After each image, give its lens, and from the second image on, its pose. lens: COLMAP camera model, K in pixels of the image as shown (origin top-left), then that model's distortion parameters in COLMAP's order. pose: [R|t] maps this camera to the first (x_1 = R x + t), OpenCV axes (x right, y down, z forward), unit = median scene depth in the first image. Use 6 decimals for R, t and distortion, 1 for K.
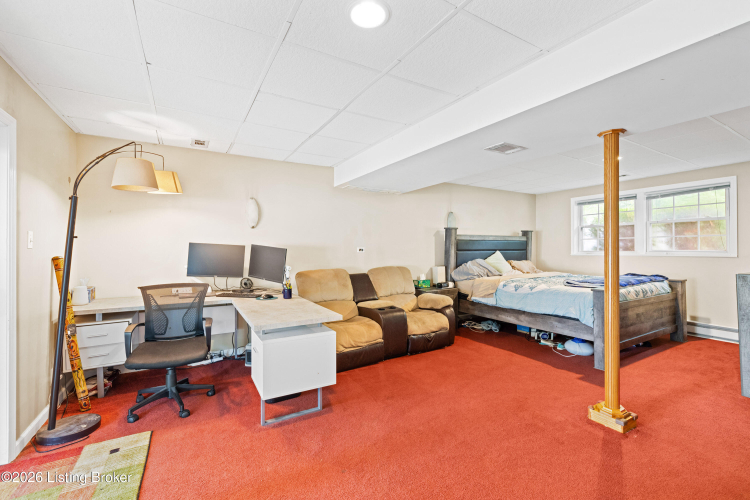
lens RADIAL K [[320.2, 0, 377.2], [0, 320.2, 246.0], [0, 0, 1]] dist [-0.001579, 0.001078]
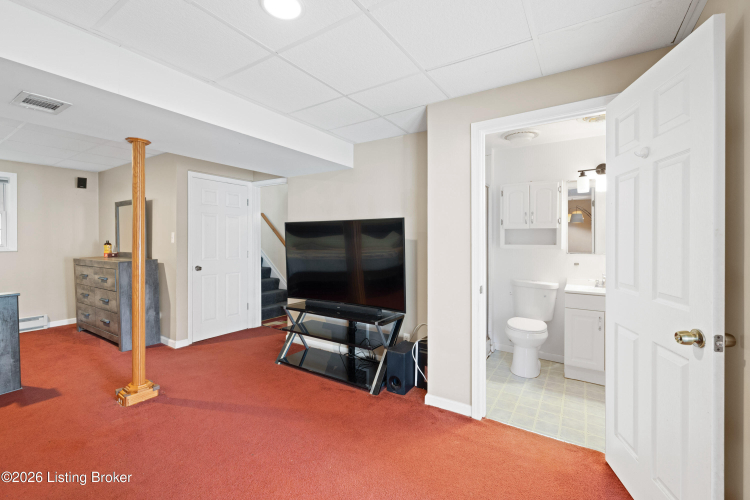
lens RADIAL K [[320.2, 0, 378.3], [0, 320.2, 244.4], [0, 0, 1]] dist [-0.001579, 0.001078]
pose [[-0.449917, -0.014650, 0.892950, -0.631862], [0.000532, 0.999861, 0.016672, -0.007993], [-0.893070, 0.007976, -0.449846, 0.730465]]
